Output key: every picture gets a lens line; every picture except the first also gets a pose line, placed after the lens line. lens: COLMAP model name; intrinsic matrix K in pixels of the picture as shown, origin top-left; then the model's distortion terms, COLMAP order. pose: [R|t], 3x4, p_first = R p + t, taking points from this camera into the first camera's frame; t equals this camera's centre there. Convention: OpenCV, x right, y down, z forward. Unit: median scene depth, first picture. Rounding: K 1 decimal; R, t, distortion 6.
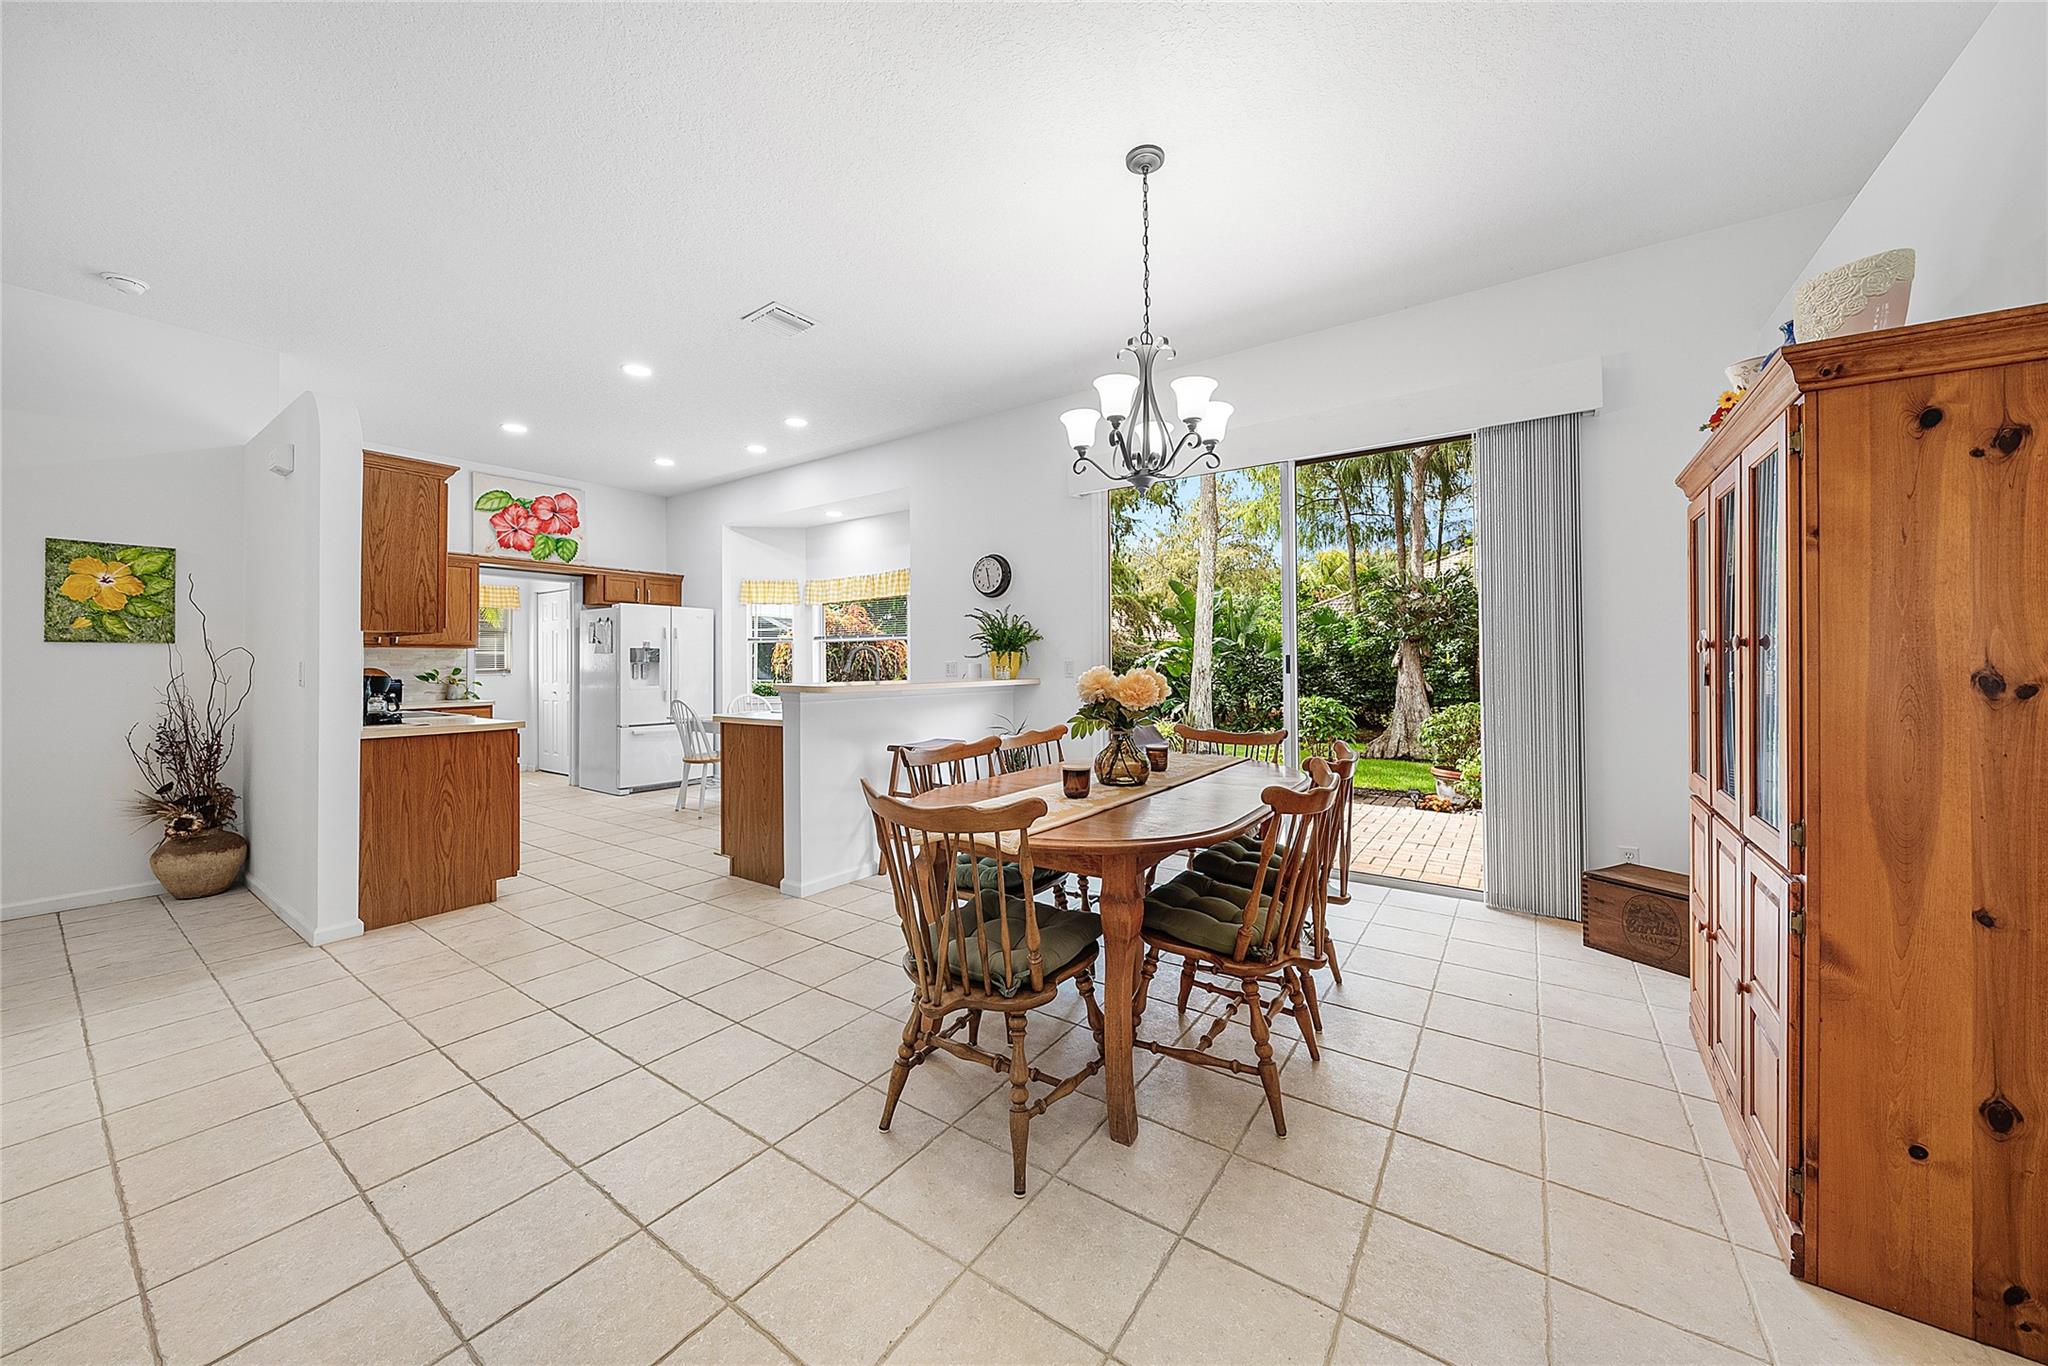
lens RADIAL K [[710.5, 0, 1031.4], [0, 710.5, 662.3], [0, 0, 1]] dist [-0.000523, -0.000116]
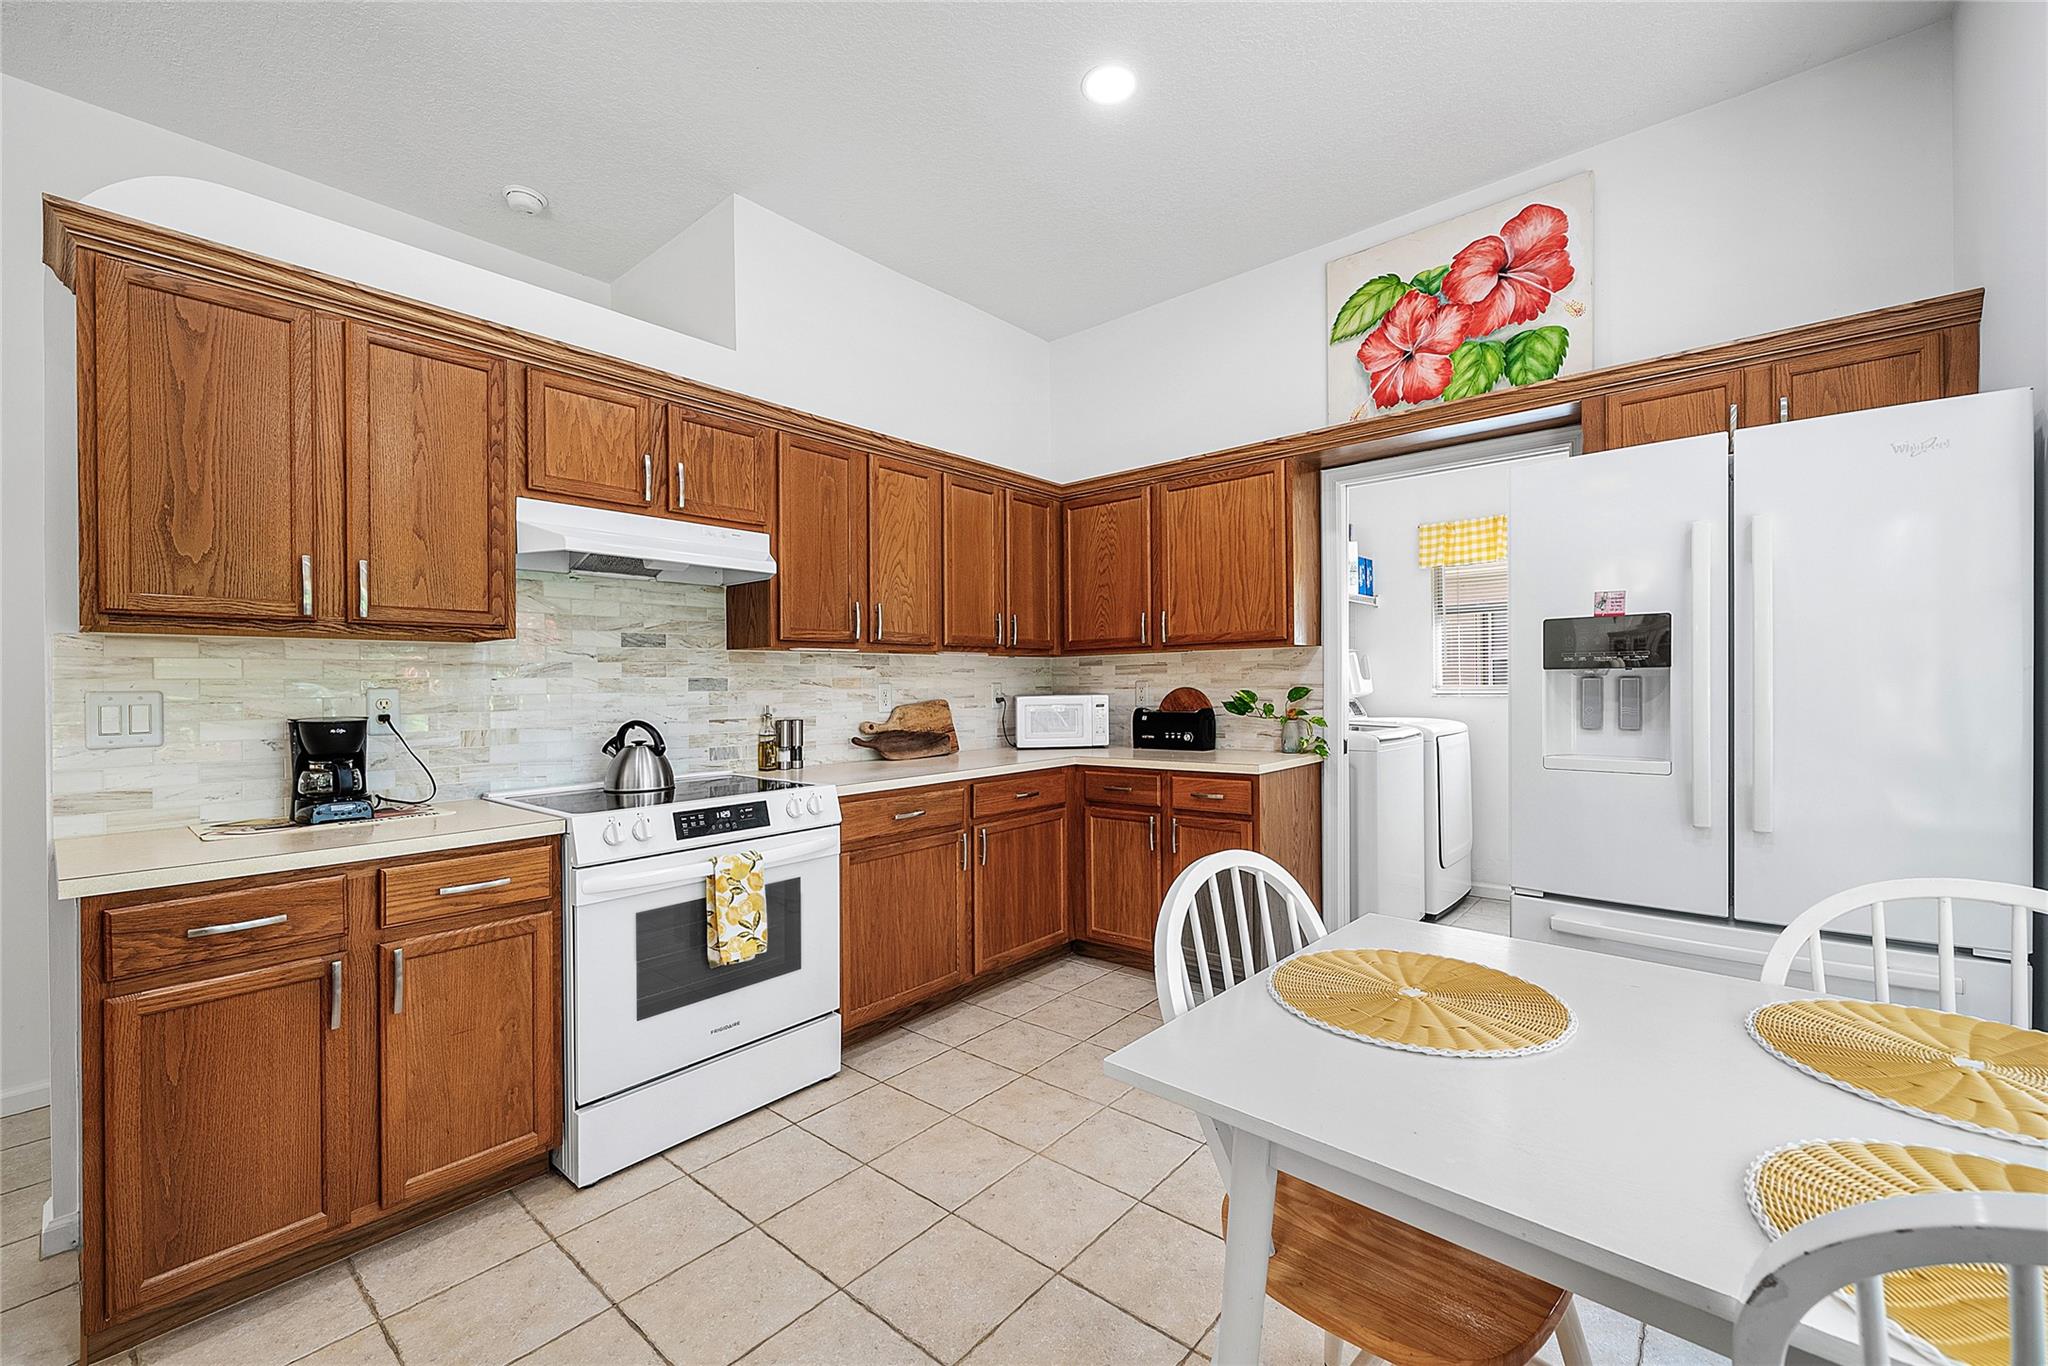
lens RADIAL K [[834.1, 0, 1042.0], [0, 834.1, 681.3], [0, 0, 1]] dist [0.000766, -0.000112]
pose [[-0.107547, 0.003253, -0.994195, -0.251647], [0.017140, 0.999852, 0.001418, 0.000367], [0.994052, -0.016888, -0.107586, 0.977363]]
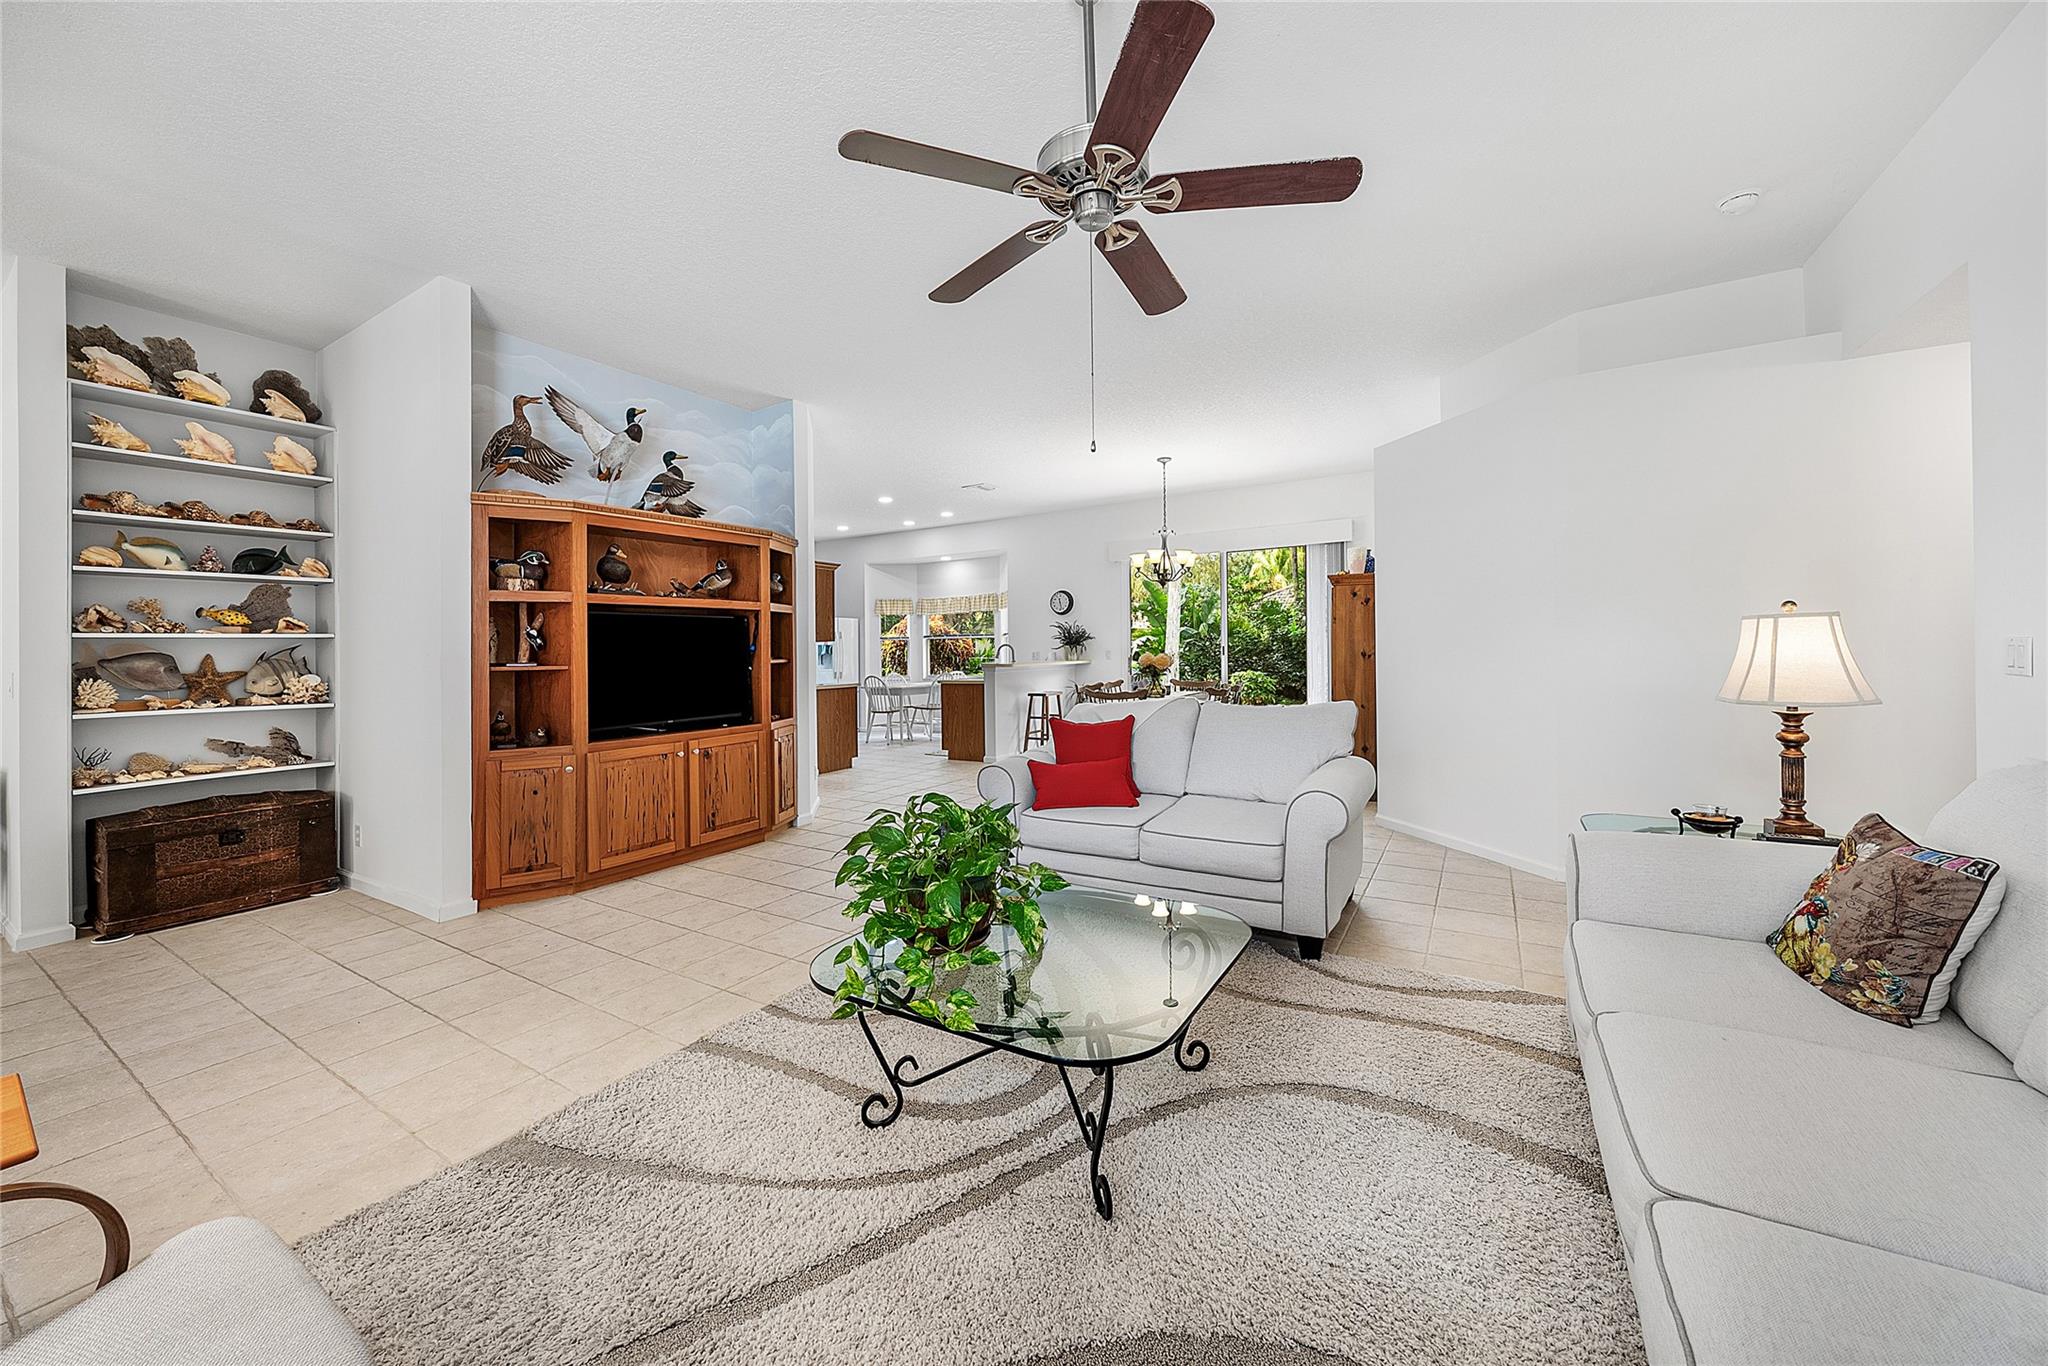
lens RADIAL K [[744.9, 0, 1034.4], [0, 744.9, 674.3], [0, 0, 1]] dist [-0.000501, -0.000087]
pose [[0.997900, -0.016919, 0.062520, -0.229859], [0.014768, 0.999288, 0.034713, -0.008095], [-0.063063, -0.033717, 0.997440, -0.803958]]
